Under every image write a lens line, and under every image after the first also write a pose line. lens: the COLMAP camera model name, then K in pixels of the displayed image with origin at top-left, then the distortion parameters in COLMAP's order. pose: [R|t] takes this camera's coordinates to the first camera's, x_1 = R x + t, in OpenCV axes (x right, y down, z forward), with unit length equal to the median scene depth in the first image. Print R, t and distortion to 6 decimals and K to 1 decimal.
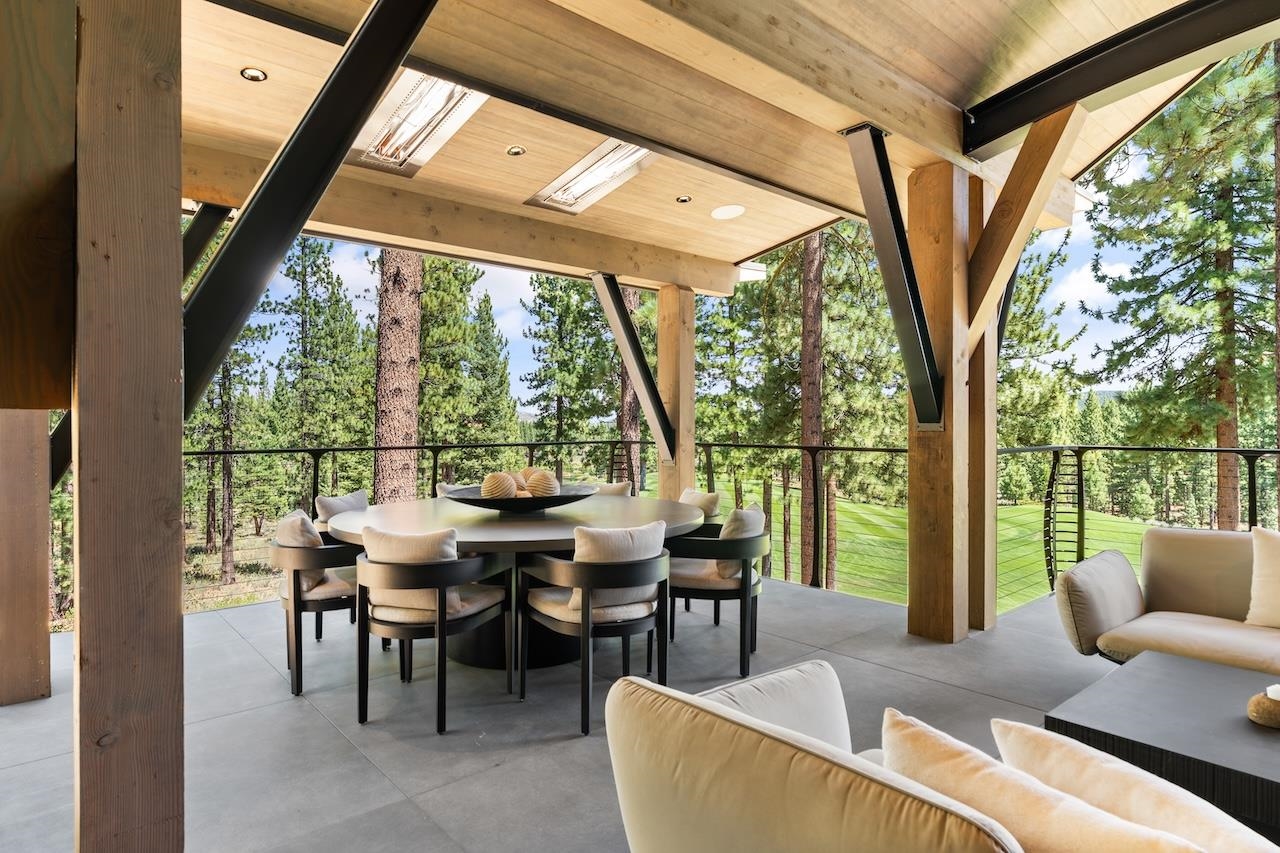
lens RADIAL K [[707.5, 0, 637.6], [0, 707.5, 423.1], [0, 0, 1]] dist [0.000909, 0.000357]
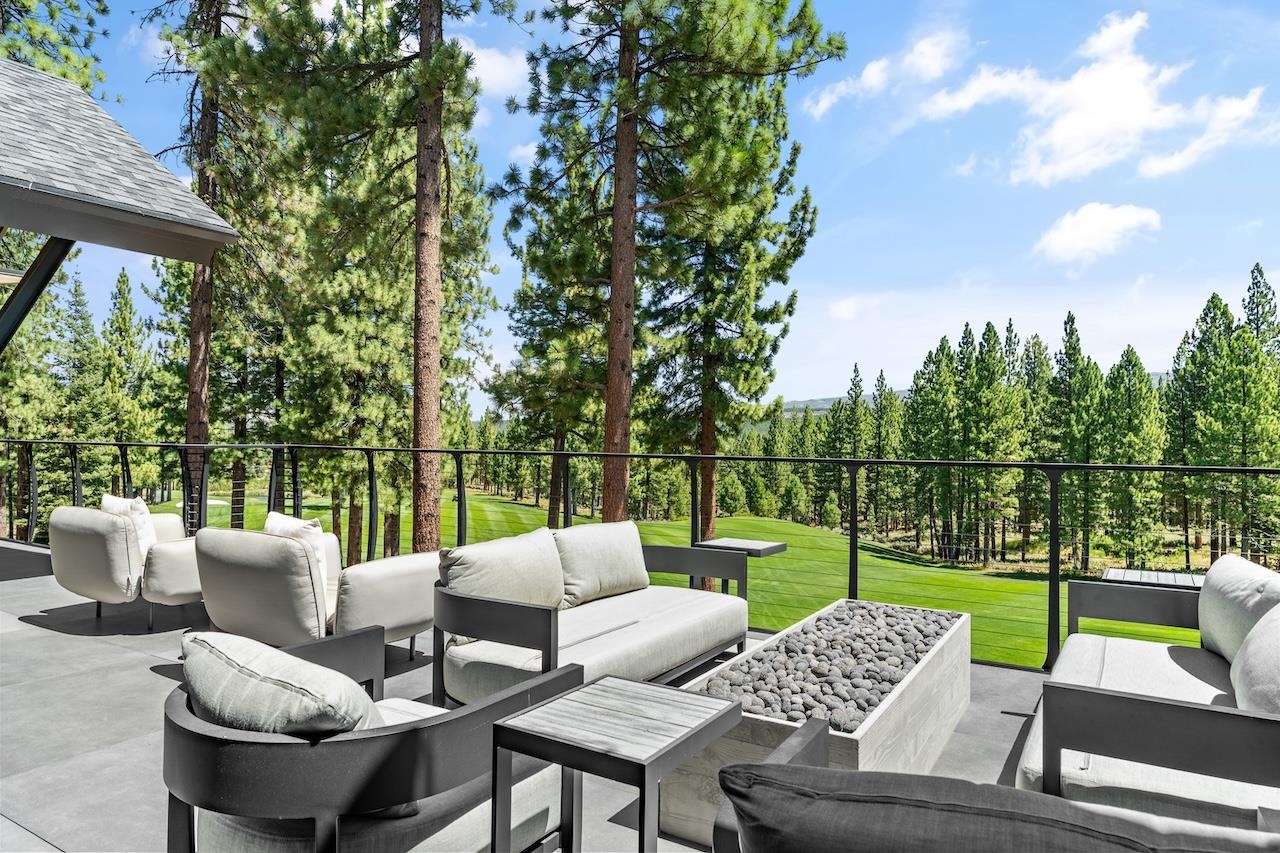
lens RADIAL K [[787.2, 0, 641.0], [0, 787.2, 425.5], [0, 0, 1]] dist [0.007064, -0.001917]
pose [[0.952487, 0.016844, 0.304112, 0.123100], [-0.013425, 0.999821, -0.013331, 0.000533], [-0.304282, 0.008615, 0.952543, -0.093585]]
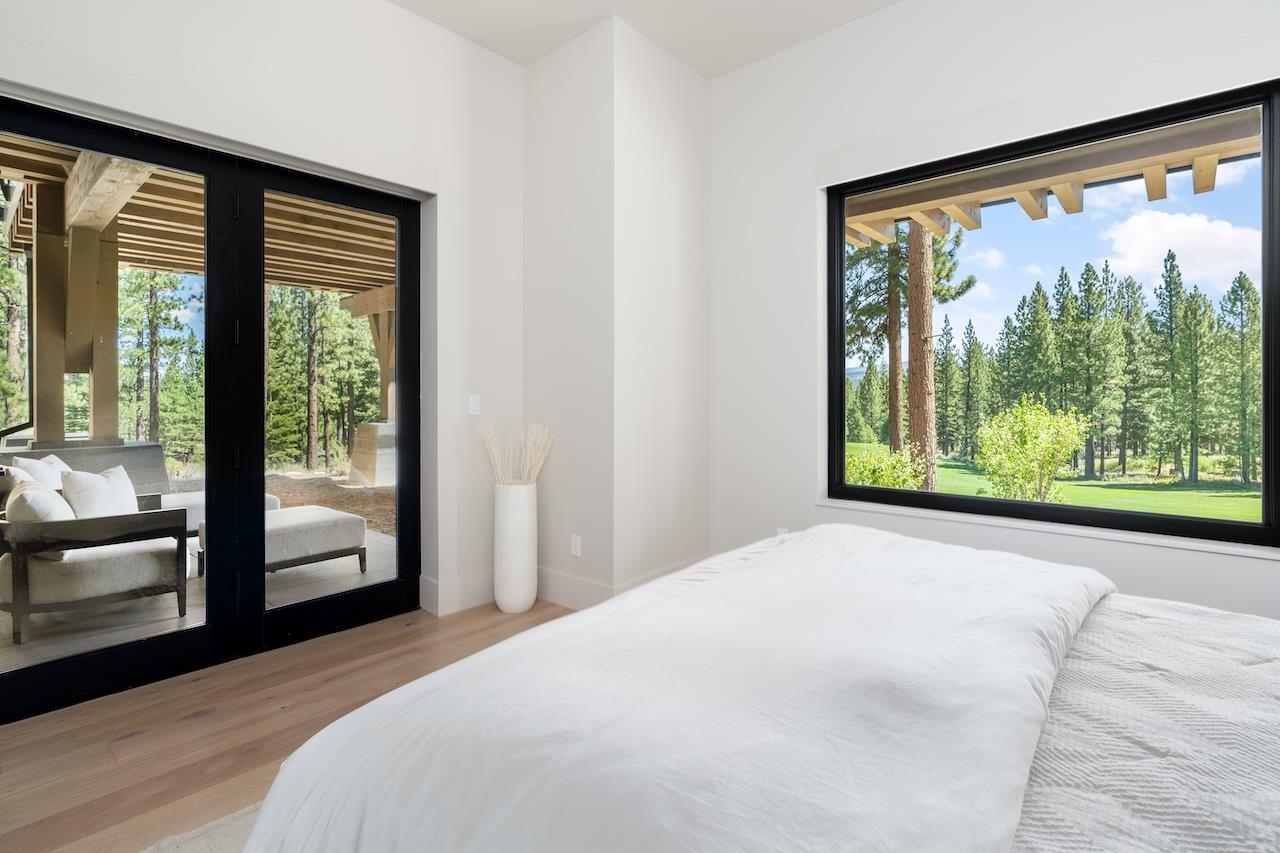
lens RADIAL K [[615.9, 0, 613.9], [0, 615.9, 393.1], [0, 0, 1]] dist [0.001571, 0.000748]
pose [[0.993761, 0.000130, 0.111528, 0.047020], [0.000548, 0.999982, -0.006052, 0.059457], [-0.111527, 0.006076, 0.993743, -0.074537]]
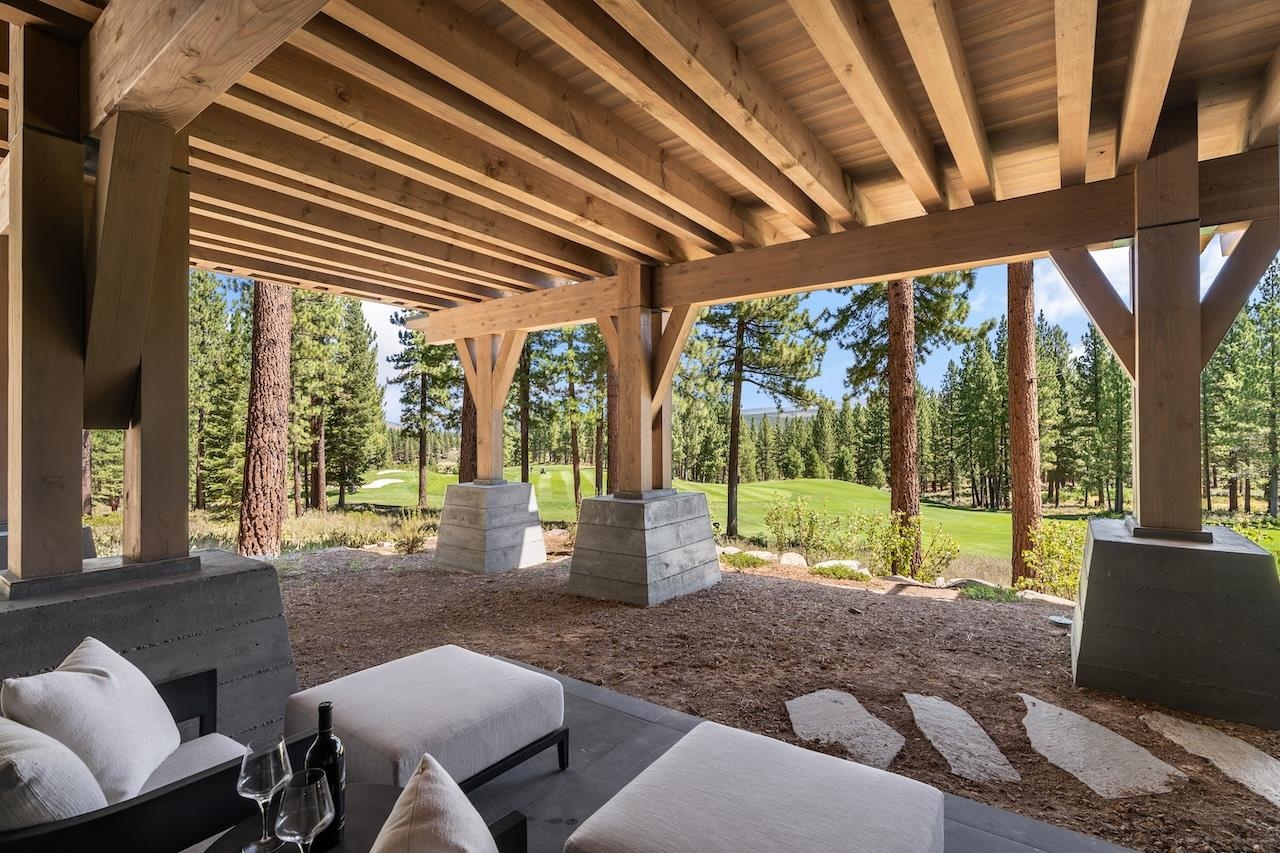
lens RADIAL K [[600.4, 0, 639.5], [0, 600.4, 425.2], [0, 0, 1]] dist [-0.002852, -0.000055]
pose [[0.973217, 0.003127, 0.229868, 0.006742], [-0.000044, 0.999910, -0.013415, 0.056265], [-0.229889, 0.013046, 0.973129, -0.027223]]
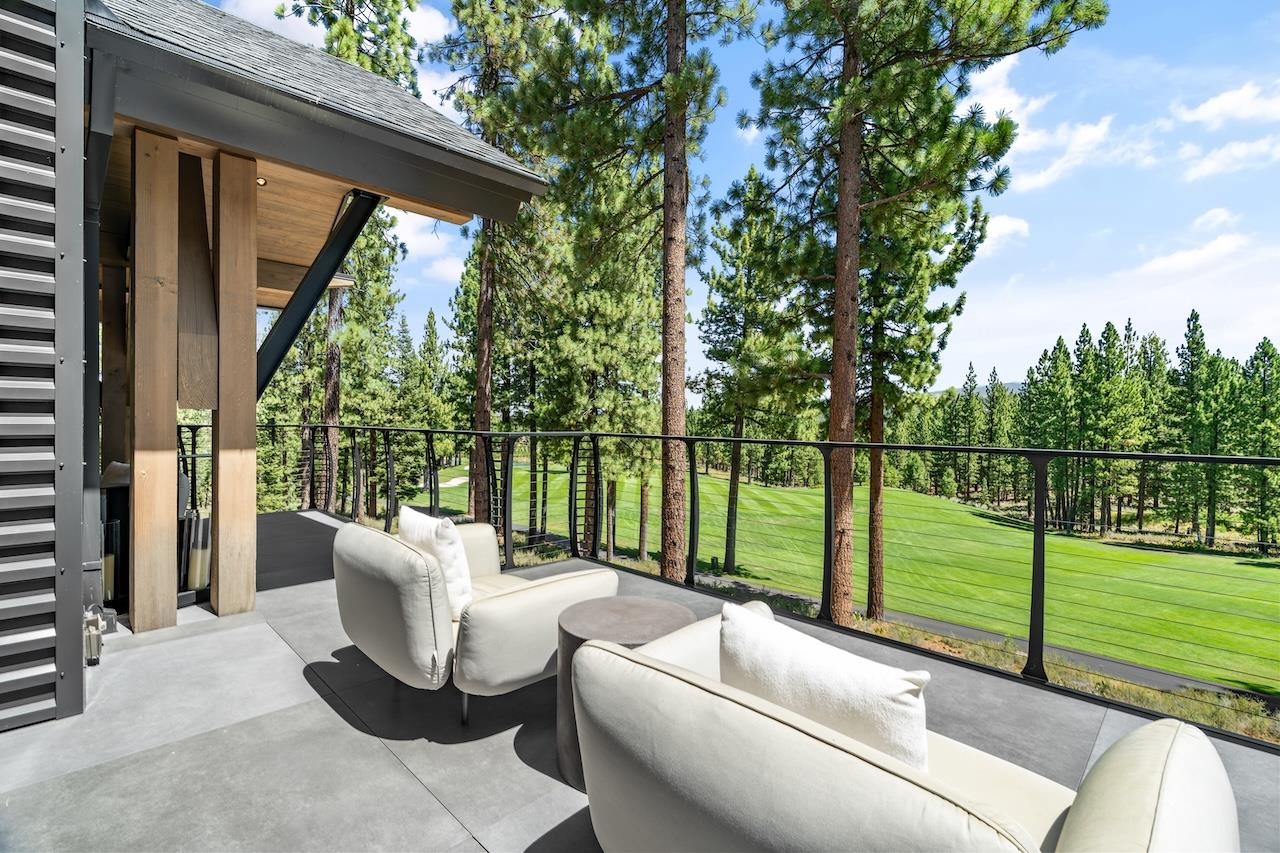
lens RADIAL K [[578.1, 0, 644.1], [0, 578.1, 425.2], [0, 0, 1]] dist [0.002982, 0.000798]
pose [[0.996724, 0.013505, 0.079743, 0.109164], [-0.014289, 0.999855, 0.009269, 0.000800], [-0.079606, -0.010378, 0.996772, -0.041825]]
